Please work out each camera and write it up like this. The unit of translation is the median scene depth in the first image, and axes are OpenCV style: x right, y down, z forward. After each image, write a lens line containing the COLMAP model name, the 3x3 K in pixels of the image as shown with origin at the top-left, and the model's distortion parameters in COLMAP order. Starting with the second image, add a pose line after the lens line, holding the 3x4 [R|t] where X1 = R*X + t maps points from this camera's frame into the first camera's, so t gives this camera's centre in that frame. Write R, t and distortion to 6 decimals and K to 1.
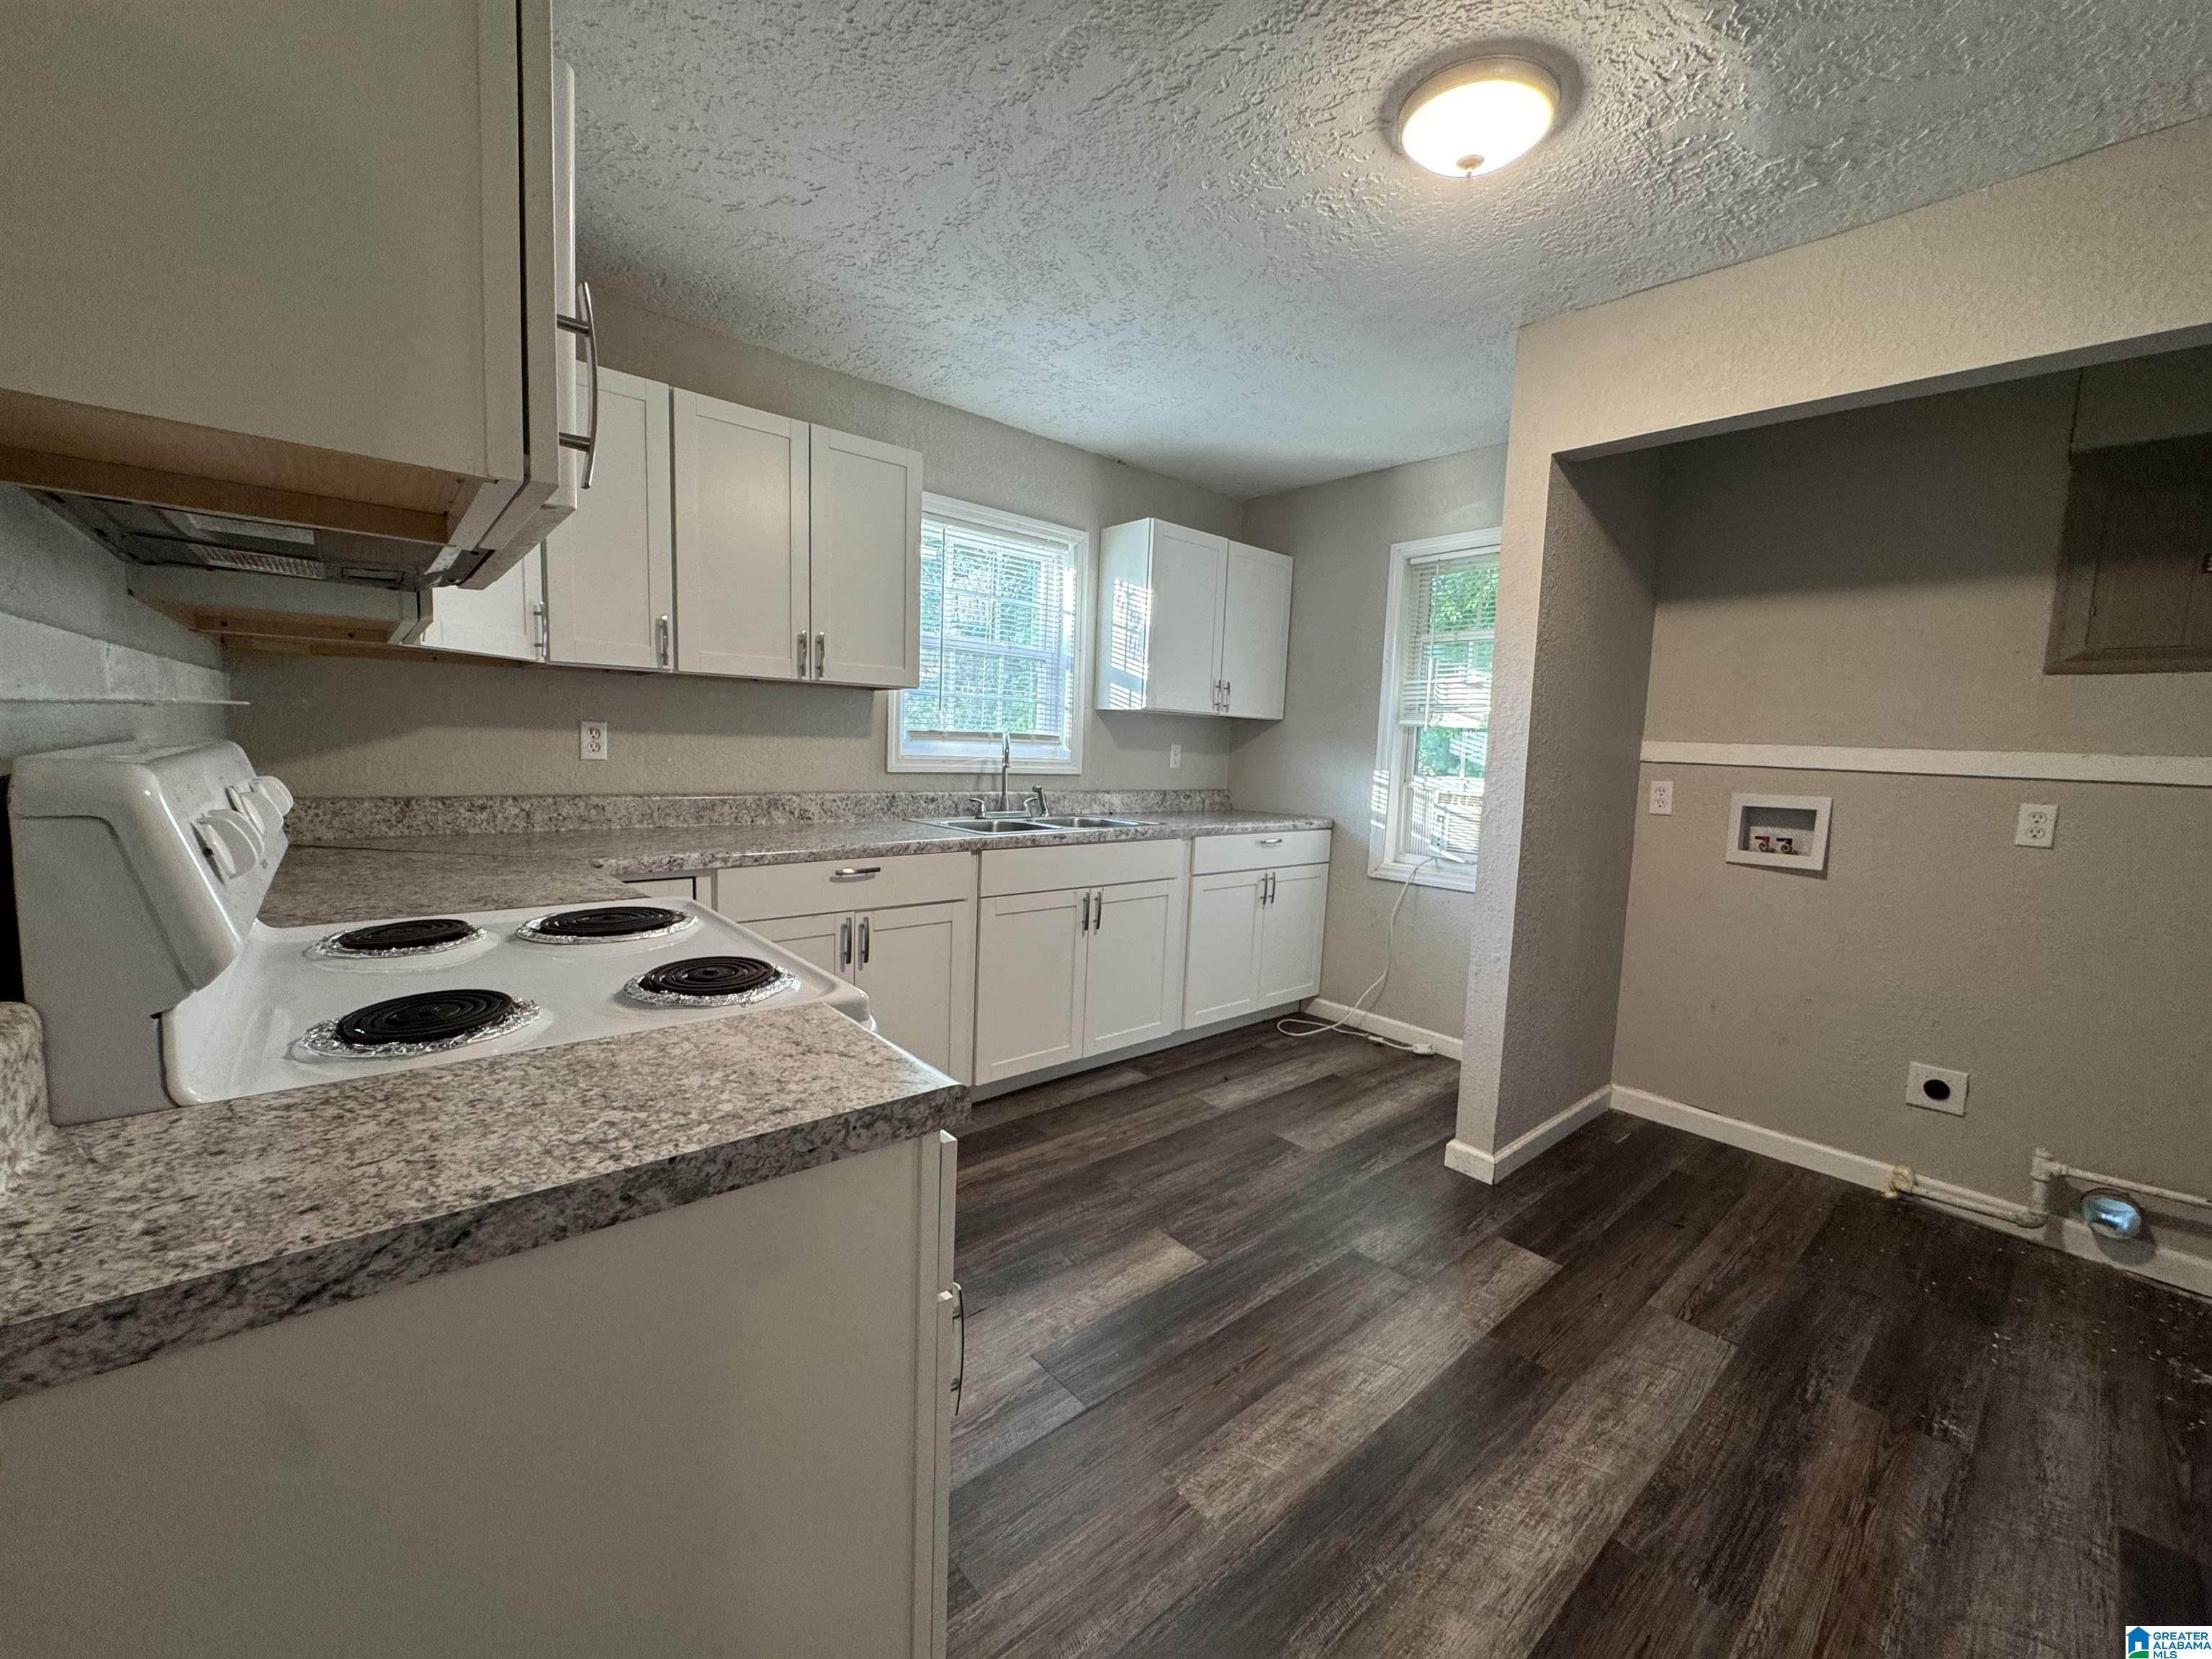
lens RADIAL K [[886.9, 0, 1104.5], [0, 886.9, 829.5], [0, 0, 1]] dist [-0.005320, 0.000364]
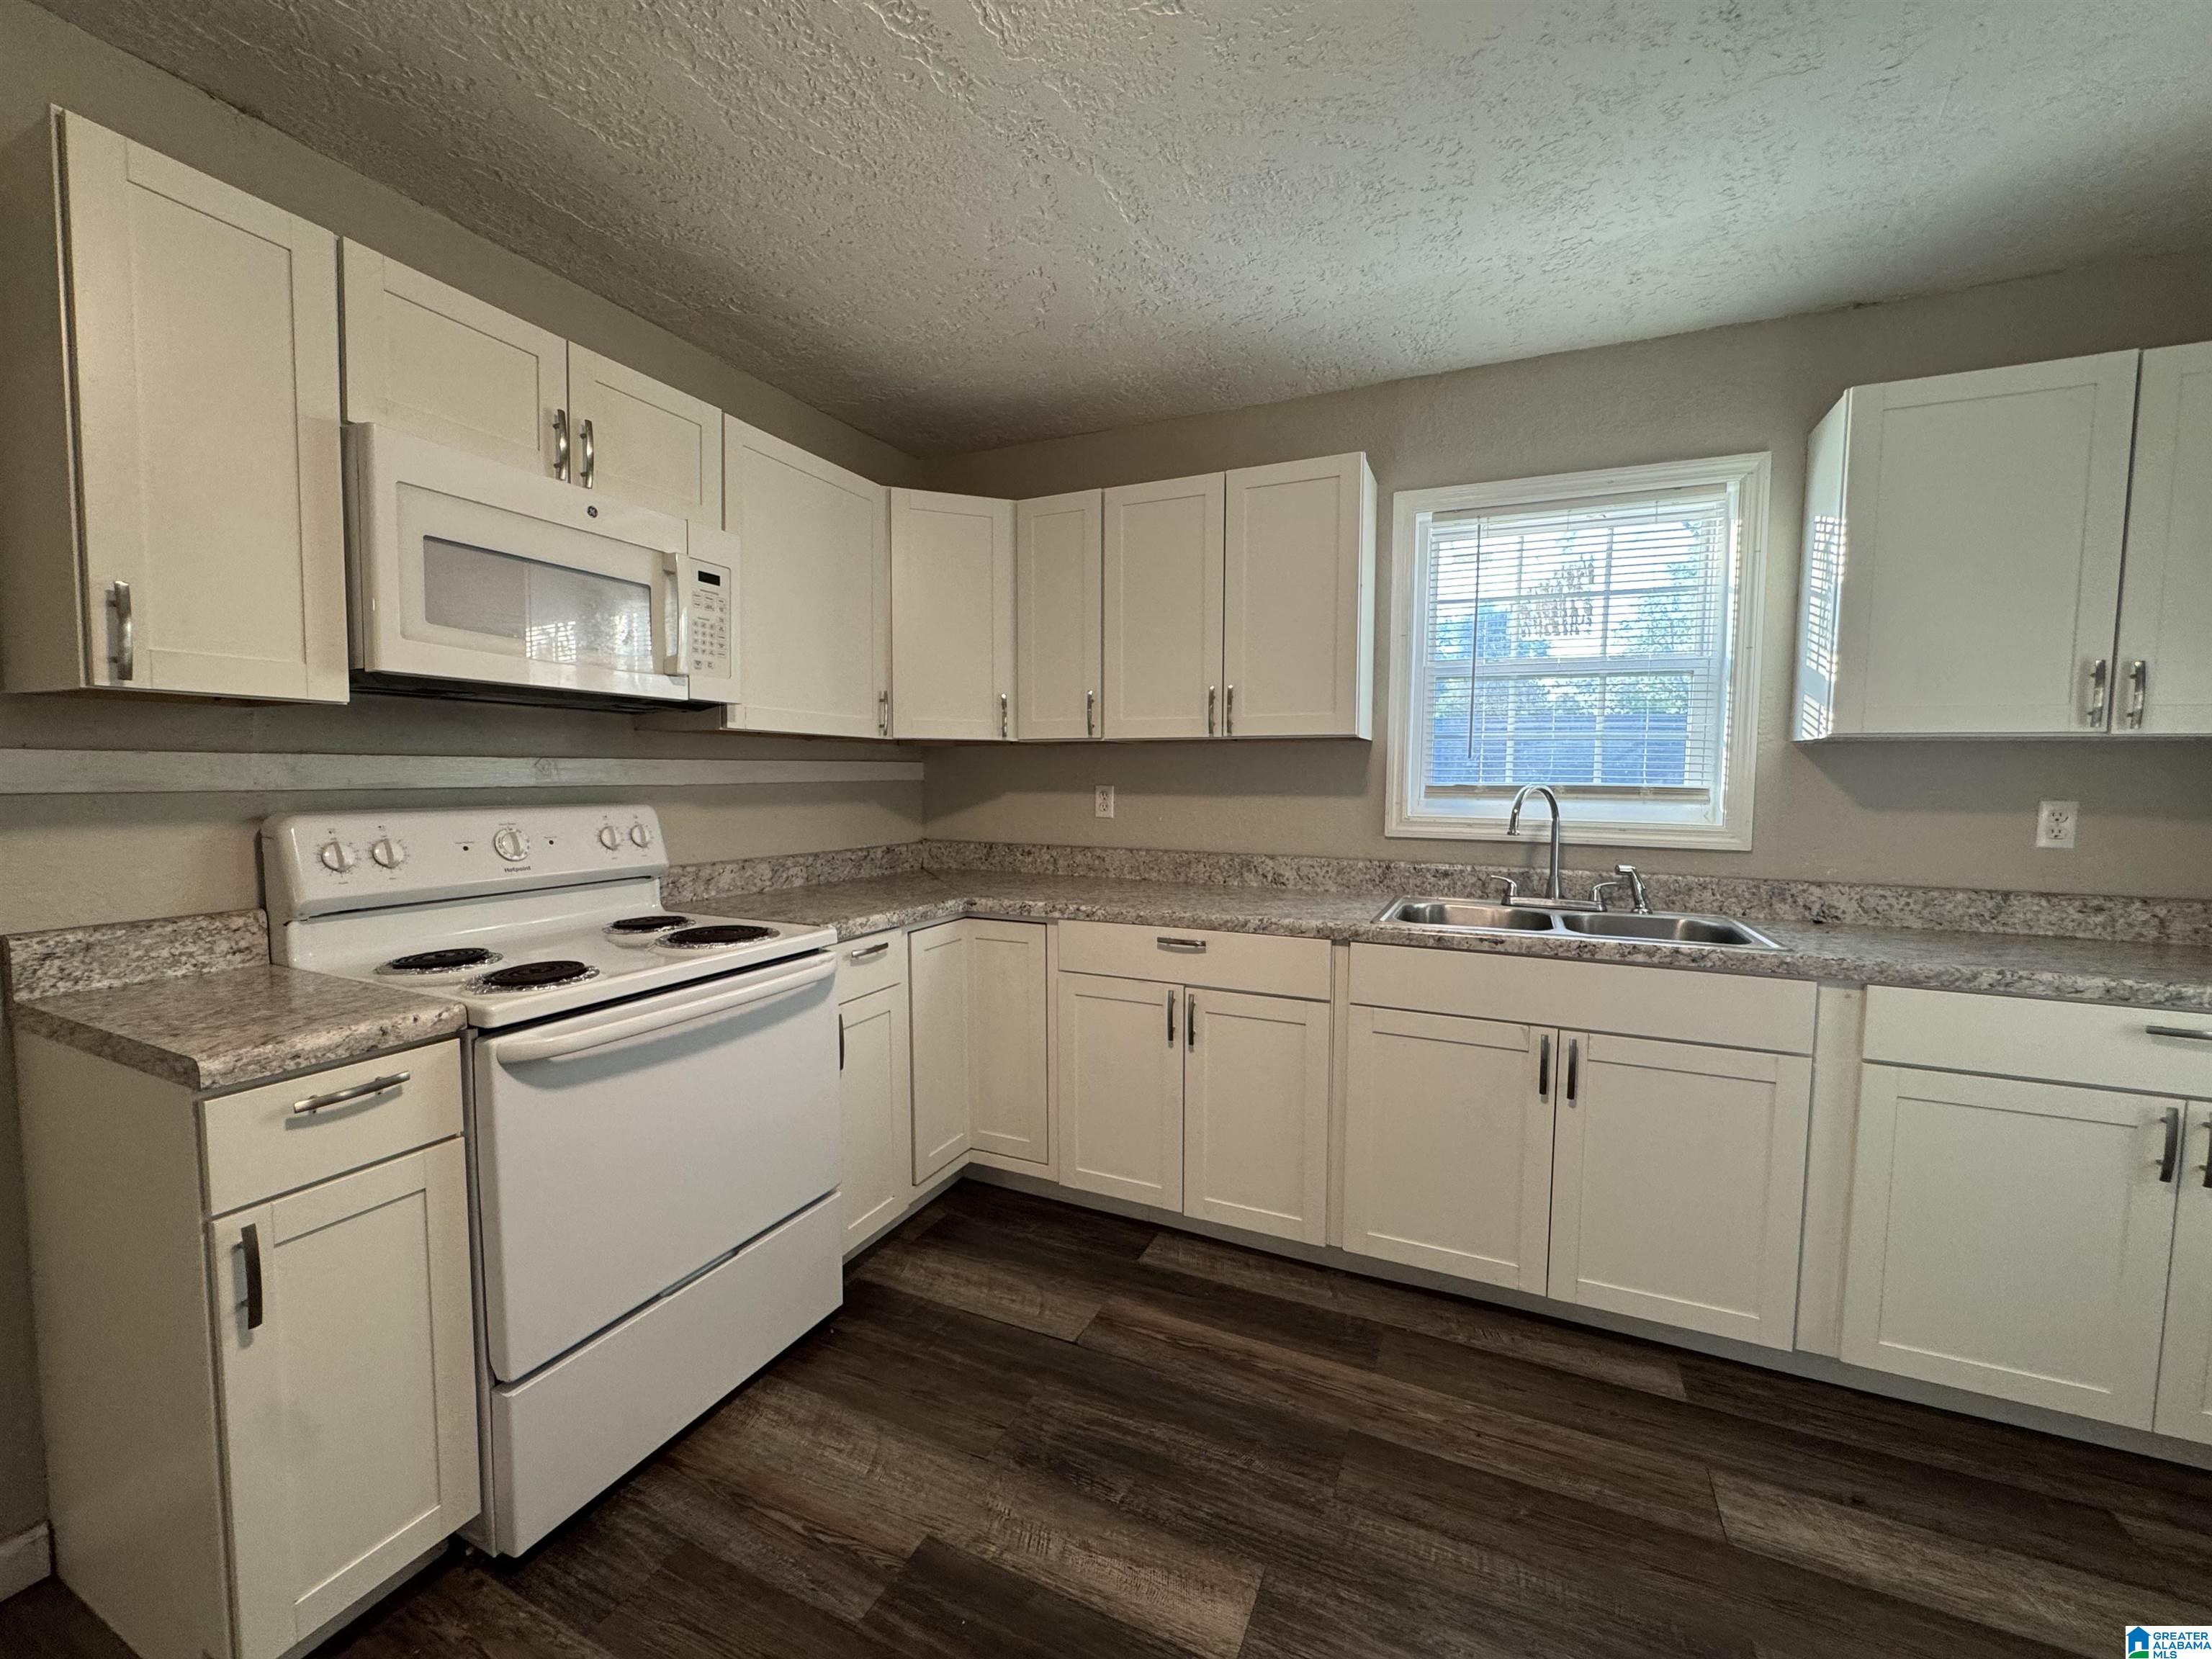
lens RADIAL K [[885.8, 0, 1106.0], [0, 885.8, 829.5], [0, 0, 1]] dist [-0.000387, -0.000664]
pose [[0.410464, 0.022381, -0.911602, 0.444803], [-0.082715, 0.996491, -0.012779, -0.042803], [0.908118, 0.080648, 0.410875, 0.460995]]
